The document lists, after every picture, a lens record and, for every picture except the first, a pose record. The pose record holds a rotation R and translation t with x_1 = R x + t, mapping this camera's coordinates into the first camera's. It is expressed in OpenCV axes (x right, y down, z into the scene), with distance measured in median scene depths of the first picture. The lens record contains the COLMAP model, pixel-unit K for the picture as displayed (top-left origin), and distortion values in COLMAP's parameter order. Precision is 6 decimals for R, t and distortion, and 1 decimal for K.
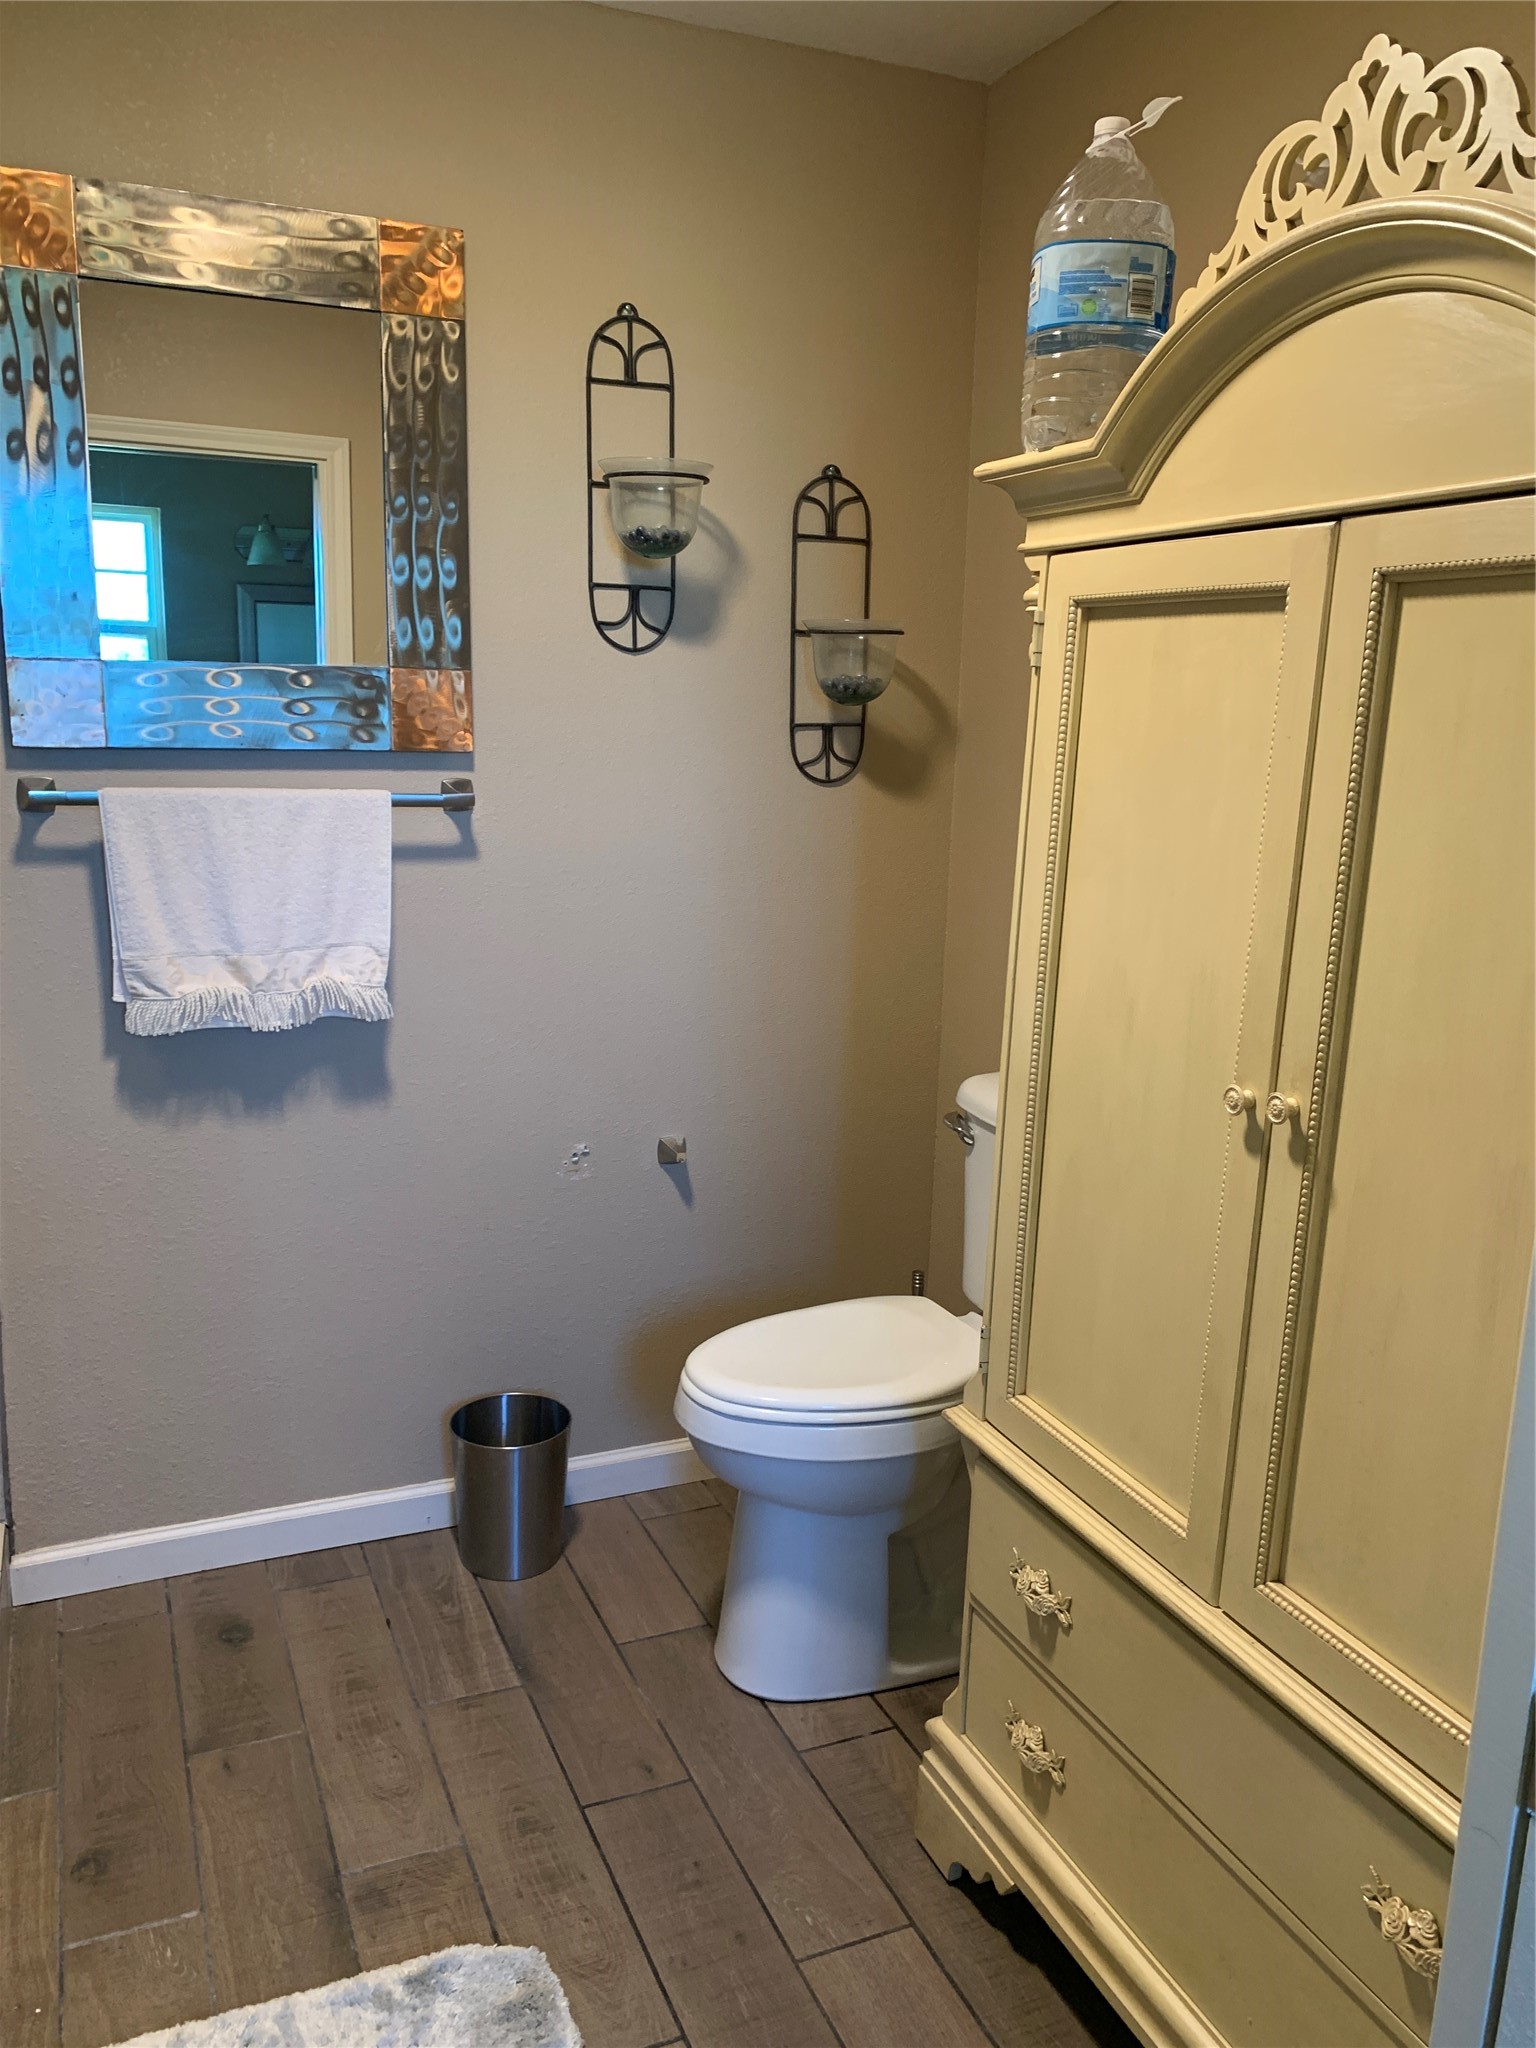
lens RADIAL K [[1591.7, 0, 765.3], [0, 1591.7, 1036.7], [0, 0, 1]] dist [0.006242, -0.001996]
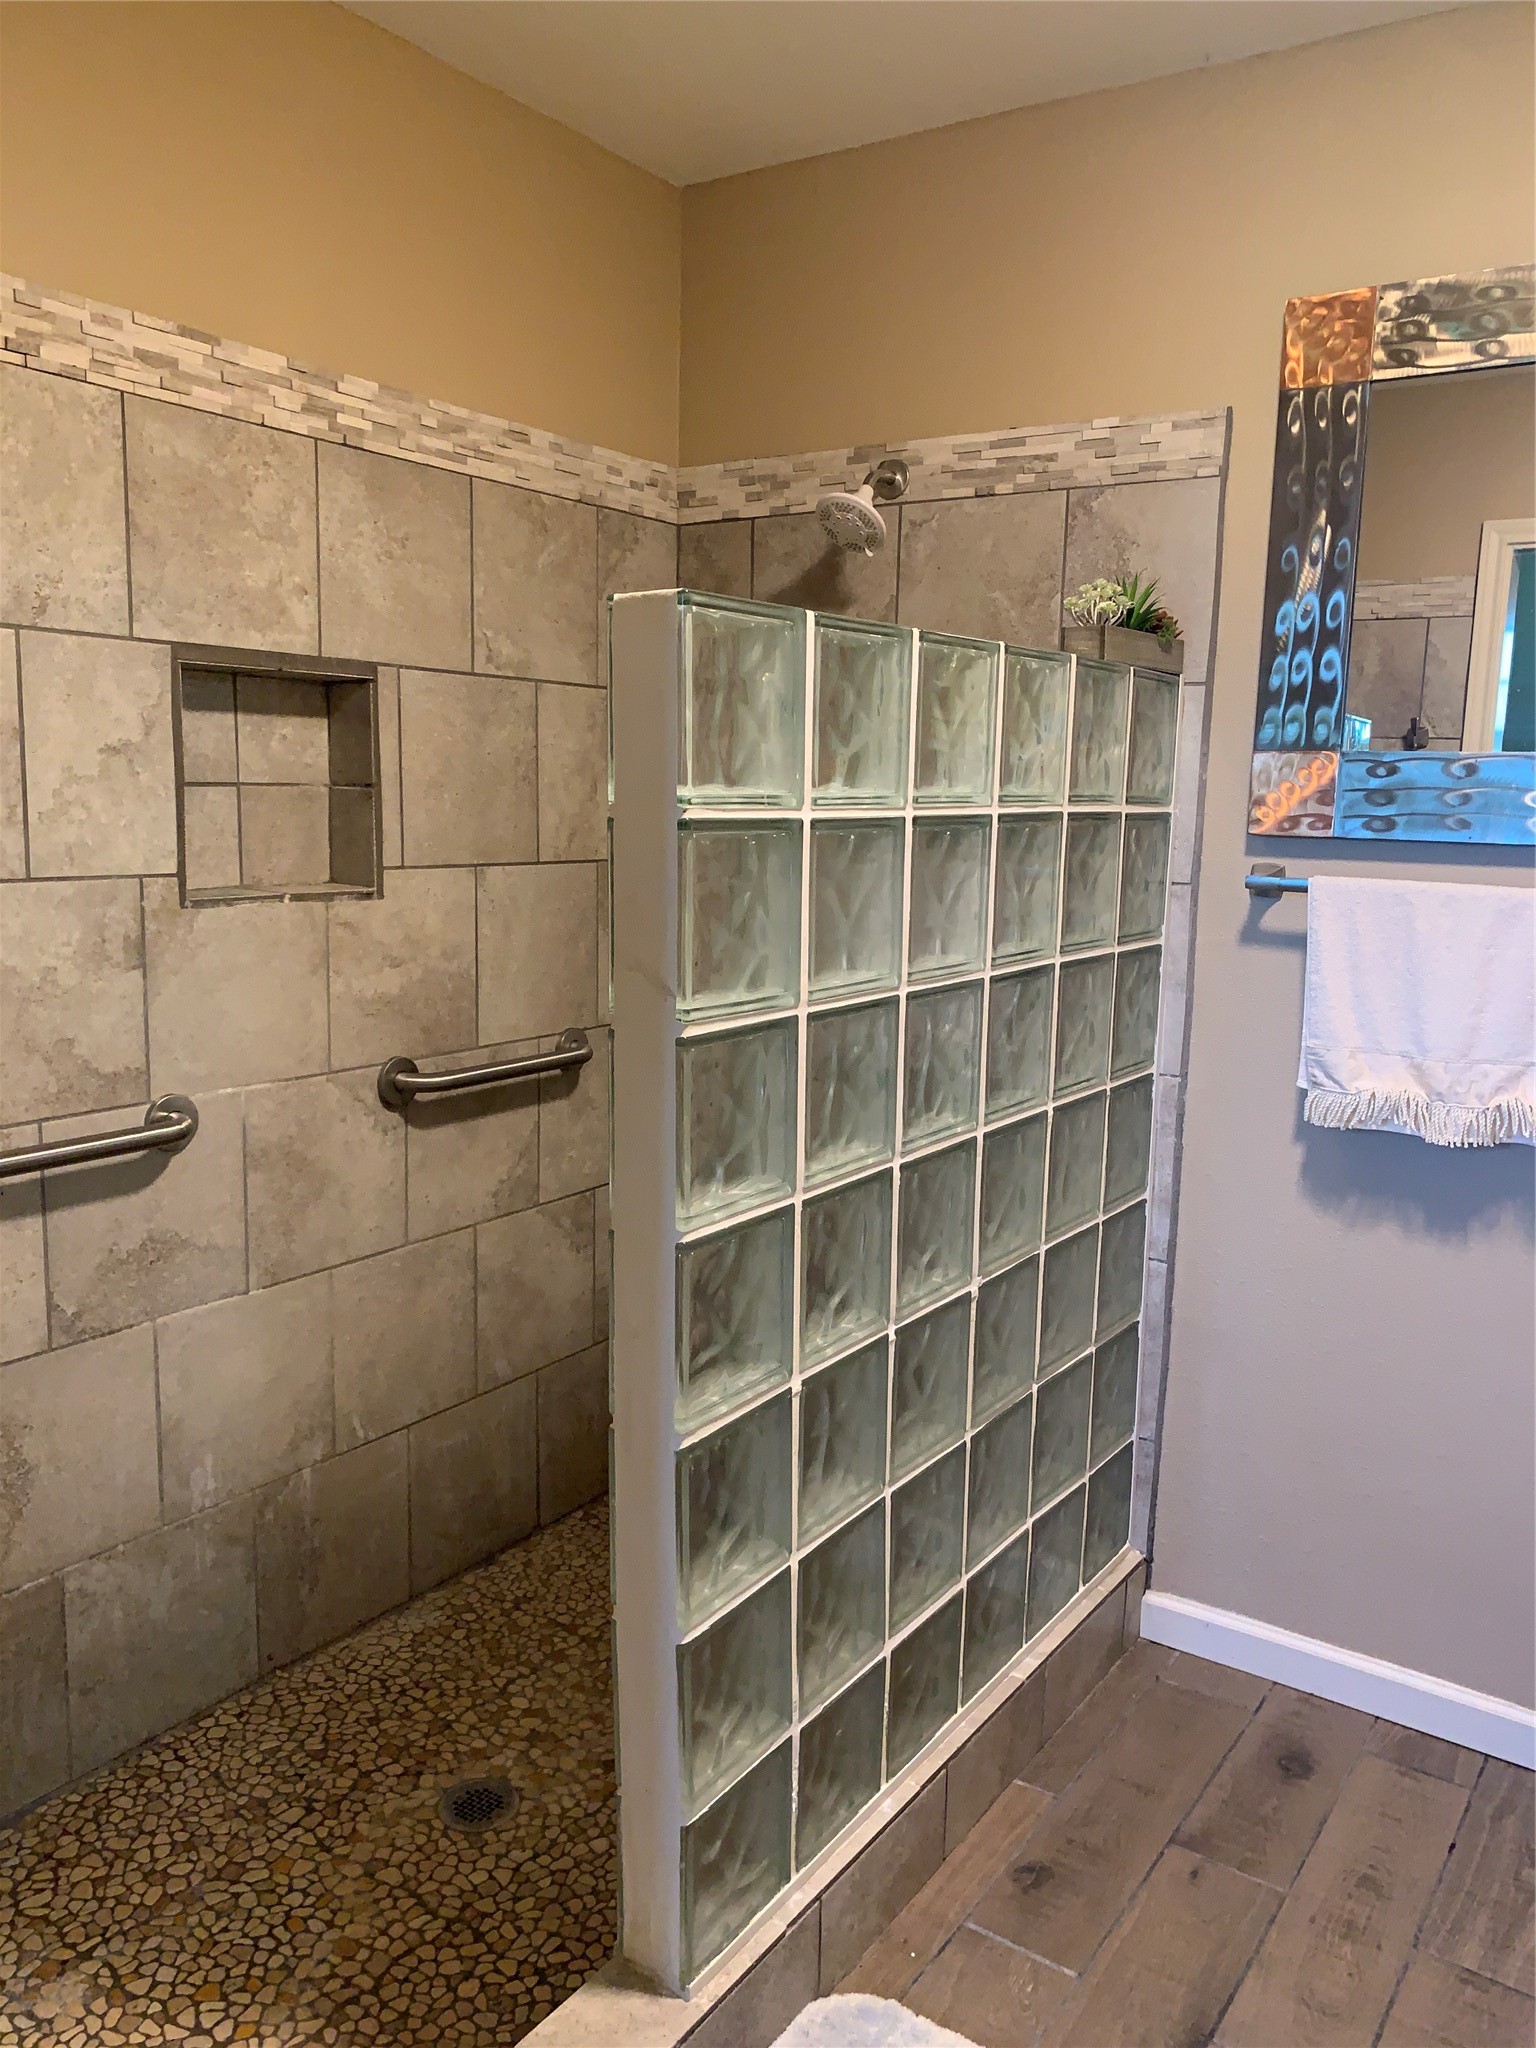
lens RADIAL K [[1591.7, 0, 765.3], [0, 1591.7, 1036.7], [0, 0, 1]] dist [0.006242, -0.001996]
pose [[0.524871, 0.121576, -0.842455, 0.257546], [-0.188879, 0.981707, 0.023996, -0.013726], [0.829961, 0.146527, 0.538233, 0.174388]]
